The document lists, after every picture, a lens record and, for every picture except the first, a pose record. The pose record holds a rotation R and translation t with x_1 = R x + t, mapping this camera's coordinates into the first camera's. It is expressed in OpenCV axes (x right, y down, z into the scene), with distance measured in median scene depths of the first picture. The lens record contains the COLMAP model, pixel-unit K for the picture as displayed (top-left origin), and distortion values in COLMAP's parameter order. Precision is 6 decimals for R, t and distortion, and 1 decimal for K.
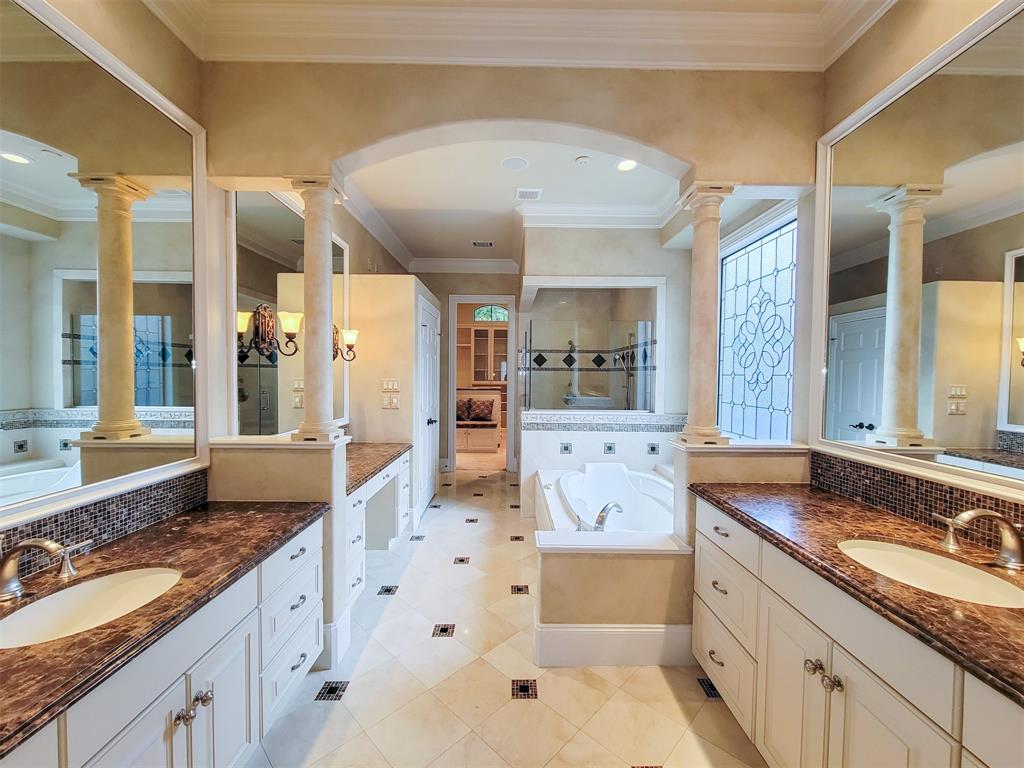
lens RADIAL K [[417.3, 0, 511.8], [0, 417.3, 383.6], [0, 0, 1]] dist [0.000549, -0.002185]
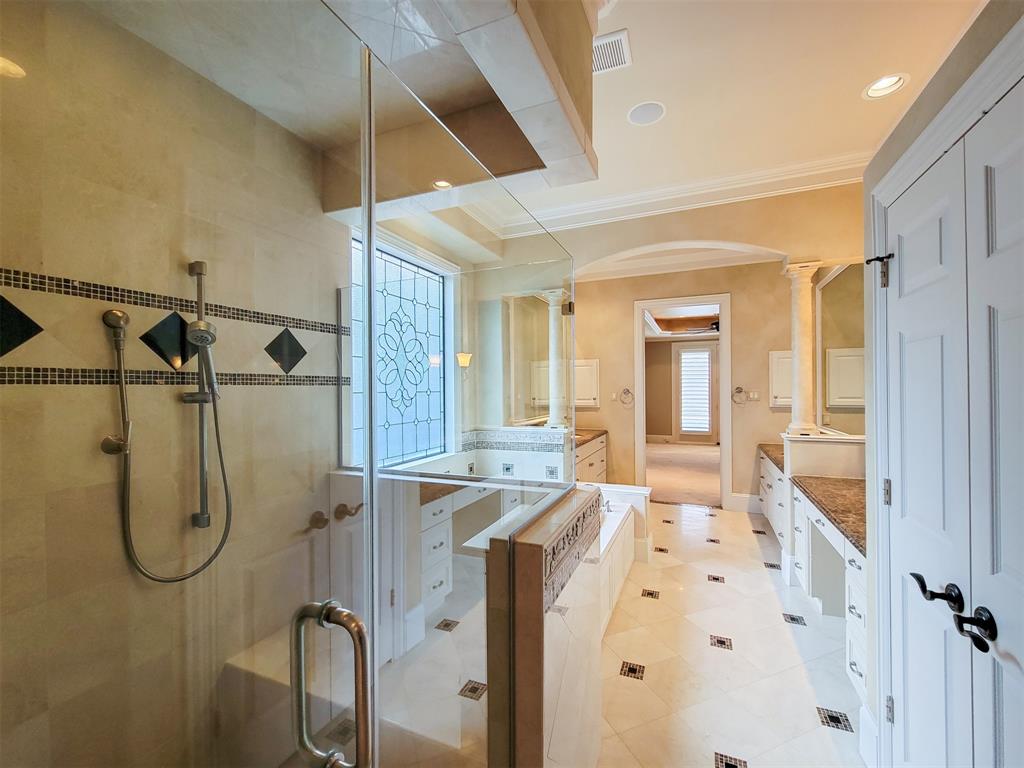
lens RADIAL K [[417.3, 0, 522.4], [0, 417.3, 390.0], [0, 0, 1]] dist [0.000549, -0.002185]
pose [[-0.917408, -0.005587, 0.397909, -0.088331], [0.005408, 0.999634, 0.026505, -0.050926], [-0.397911, 0.026467, -0.917042, 1.819872]]
